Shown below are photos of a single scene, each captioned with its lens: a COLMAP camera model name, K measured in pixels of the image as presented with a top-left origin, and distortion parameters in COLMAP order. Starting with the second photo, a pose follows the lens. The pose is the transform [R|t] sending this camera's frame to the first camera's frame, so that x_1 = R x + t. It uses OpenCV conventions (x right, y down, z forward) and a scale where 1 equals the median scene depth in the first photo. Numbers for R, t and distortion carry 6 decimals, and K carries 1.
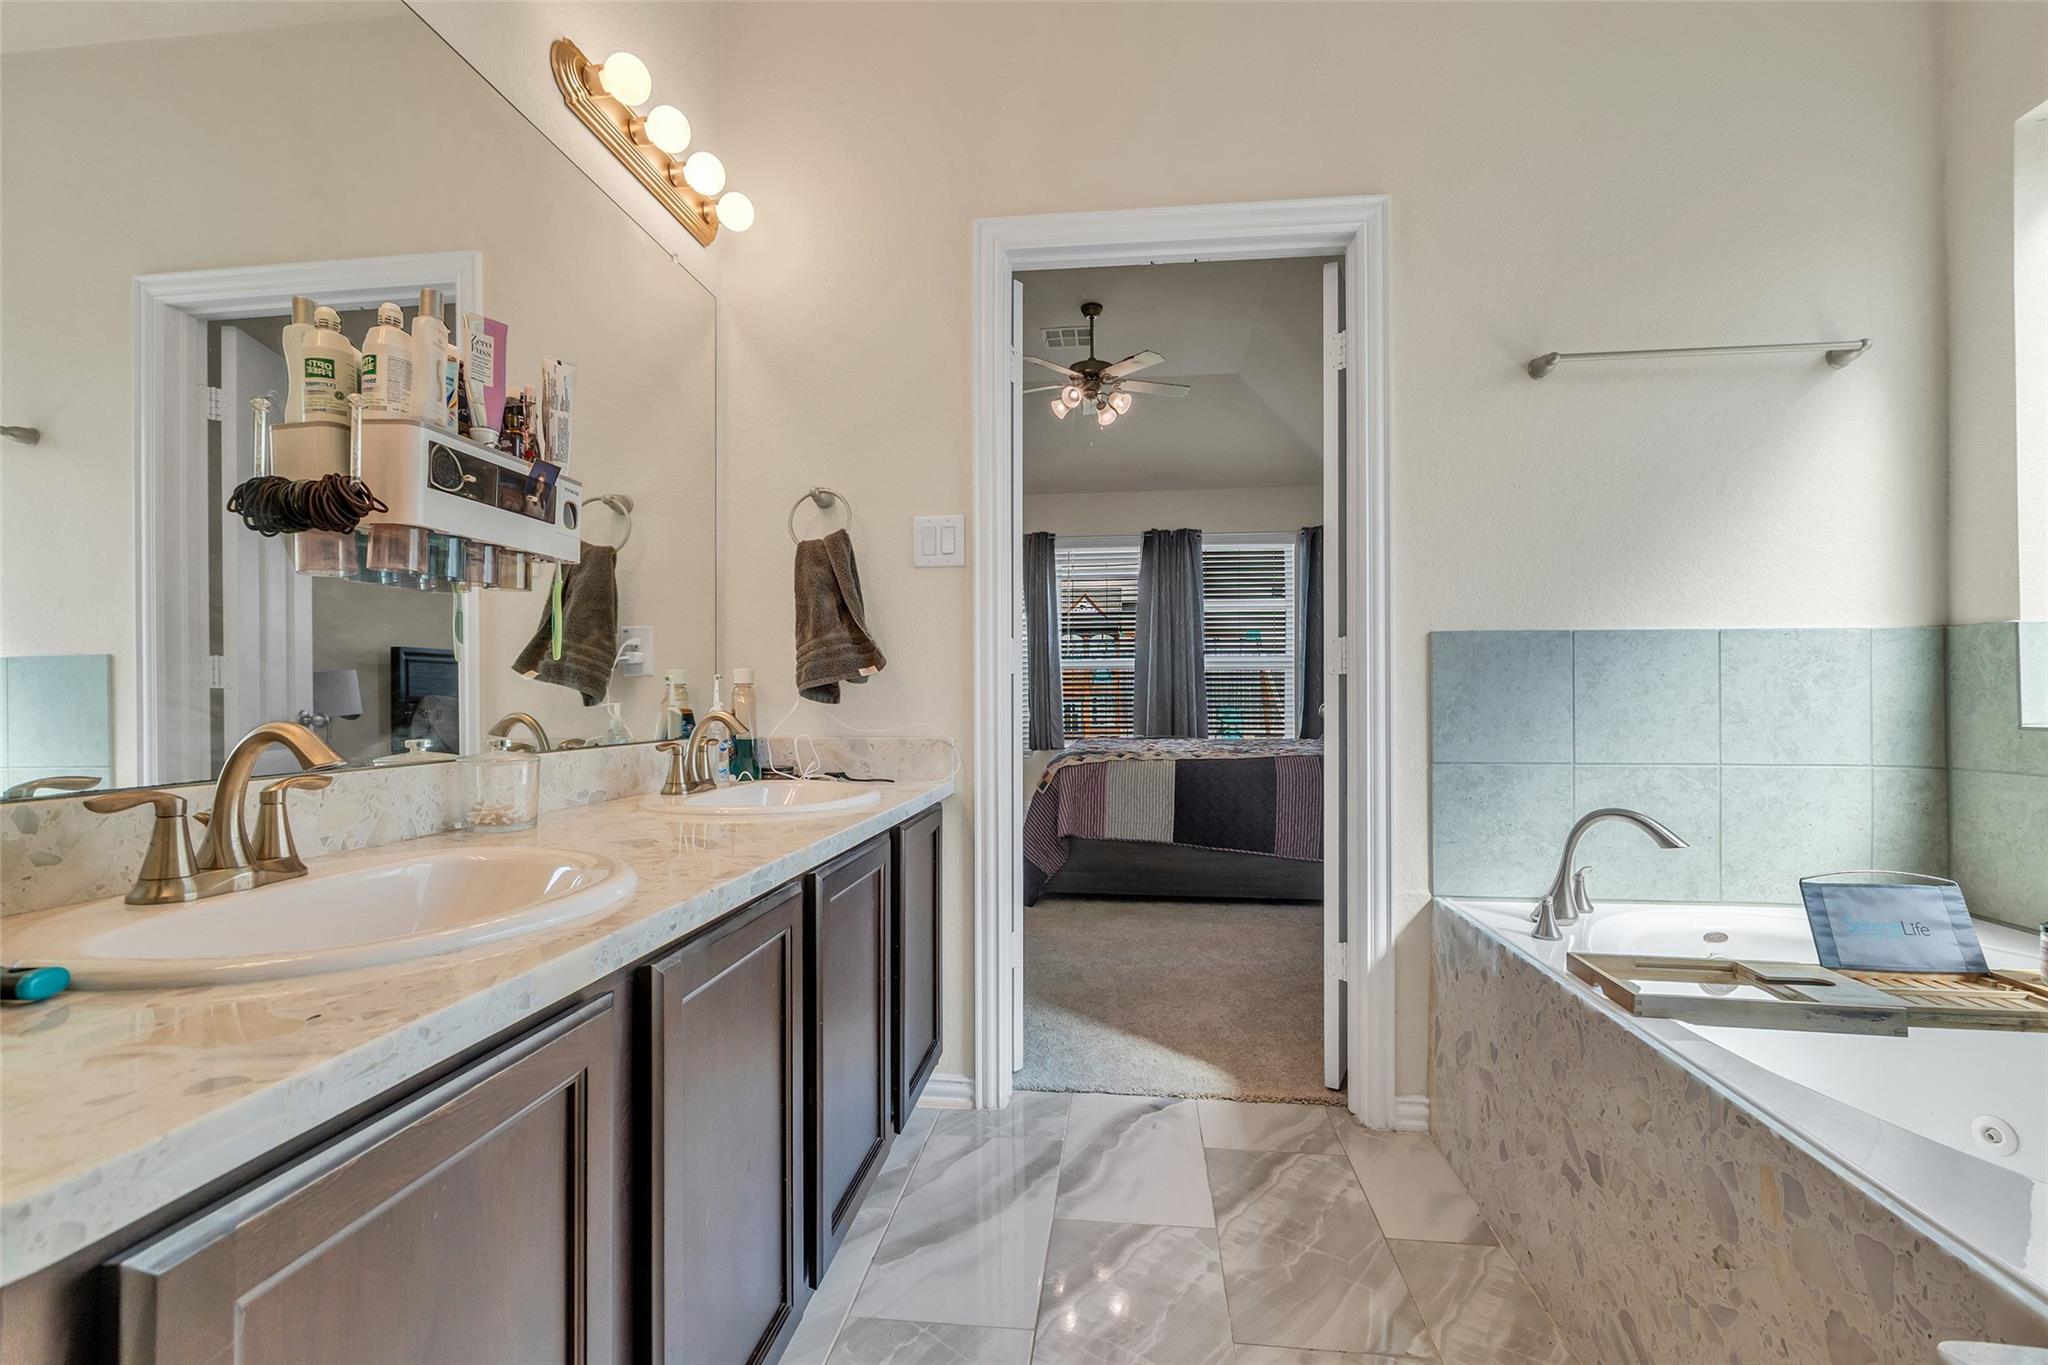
lens RADIAL K [[919.6, 0, 1030.8], [0, 919.6, 691.9], [0, 0, 1]] dist [0.003354, -0.001032]
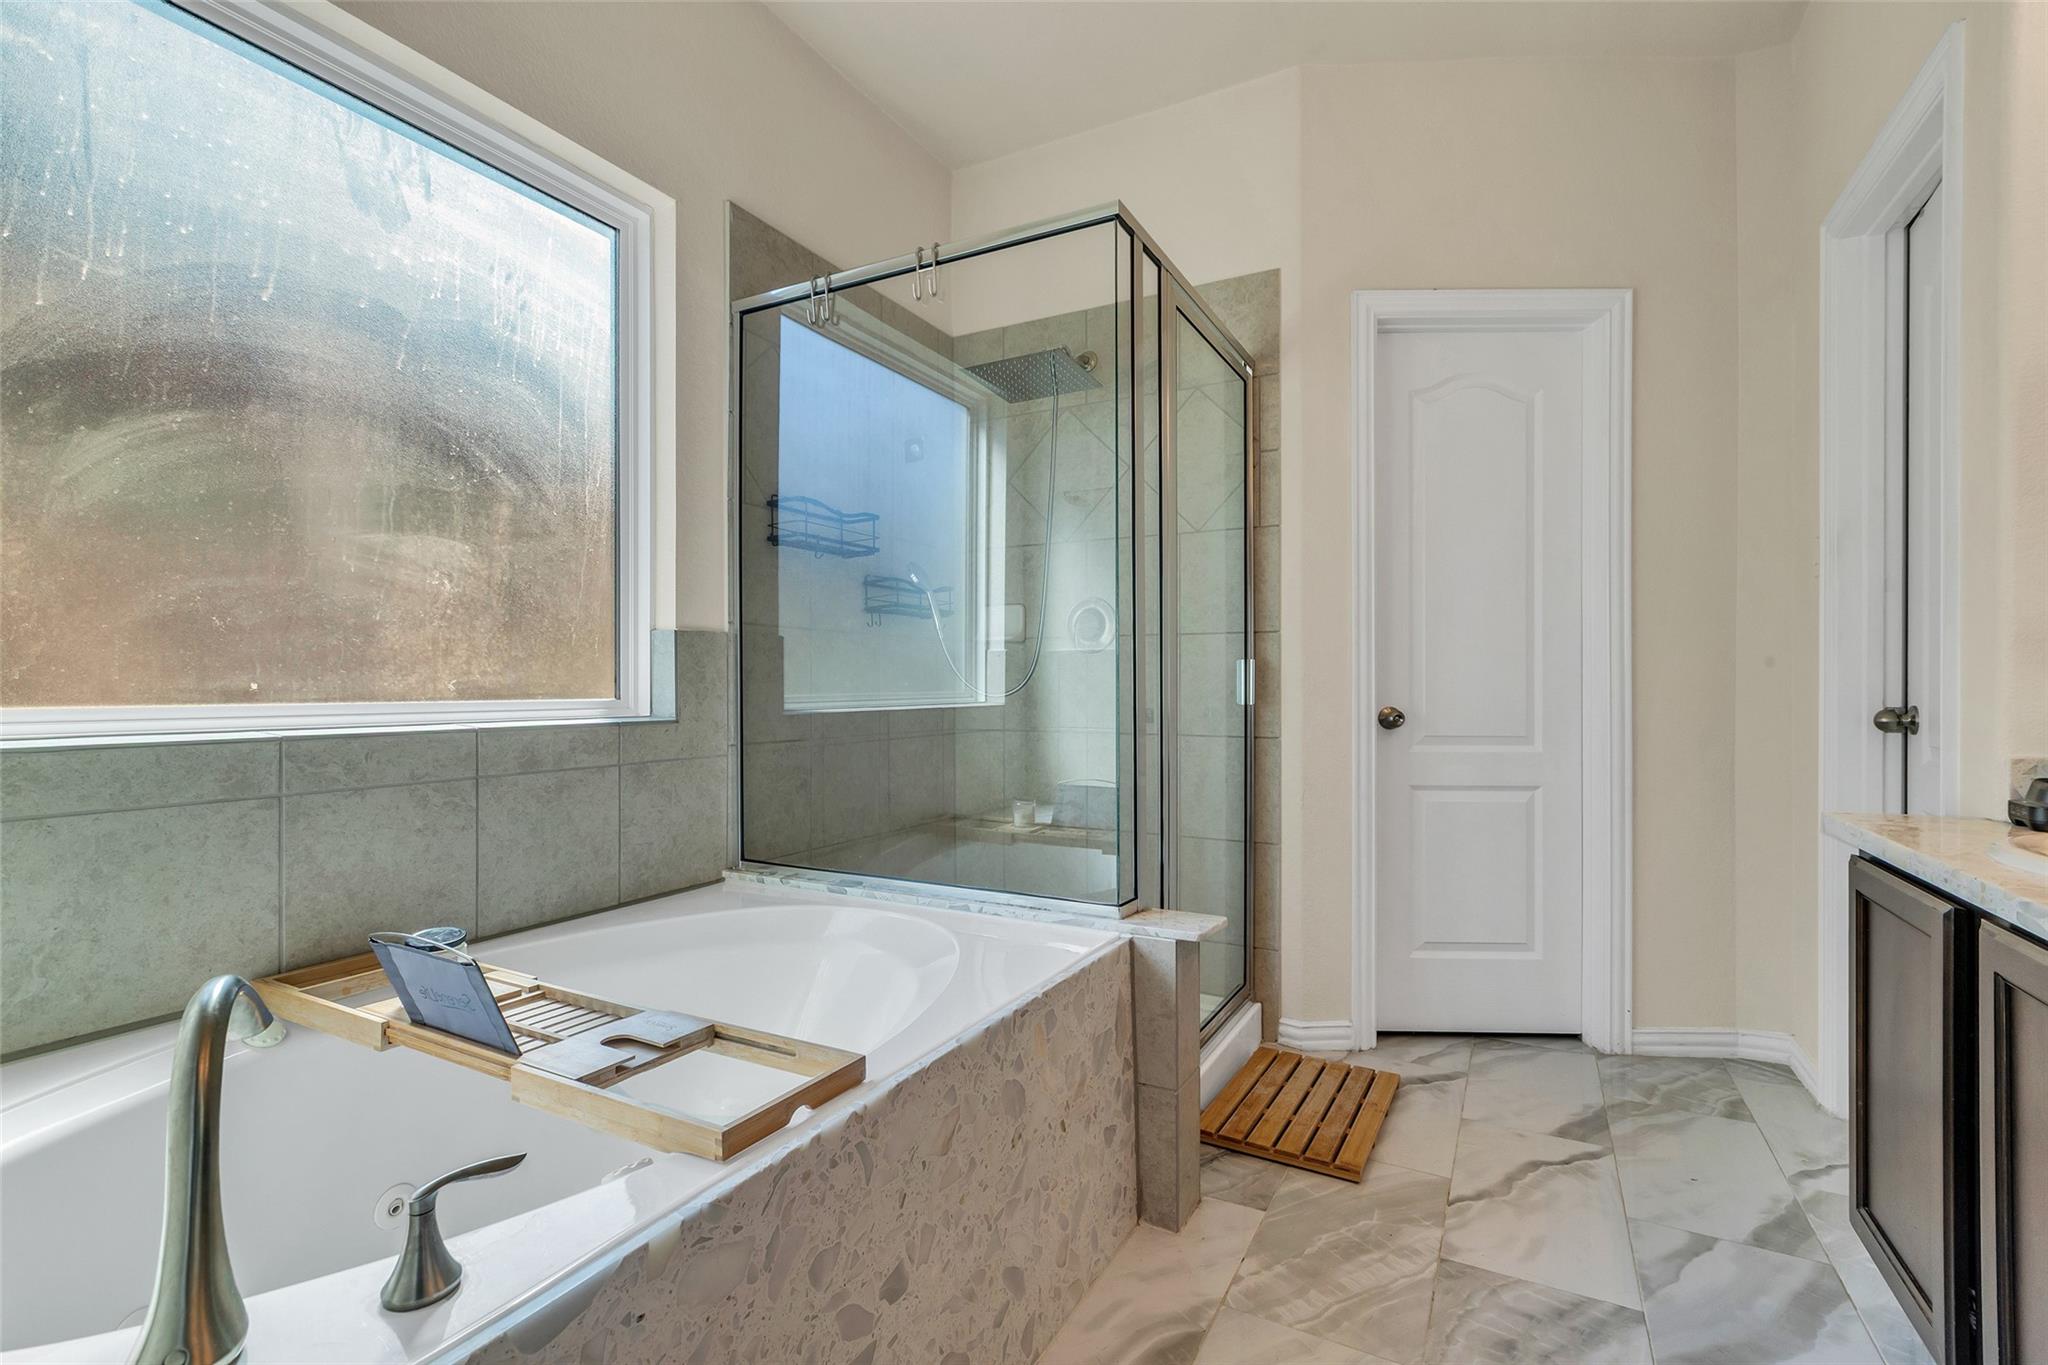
lens RADIAL K [[919.6, 0, 1016.6], [0, 919.6, 694.0], [0, 0, 1]] dist [0.003354, -0.001032]
pose [[-0.919894, 0.005154, 0.392132, 0.222715], [0.000670, 0.999933, -0.011571, 0.007519], [-0.392166, -0.010382, -0.919836, 2.041647]]
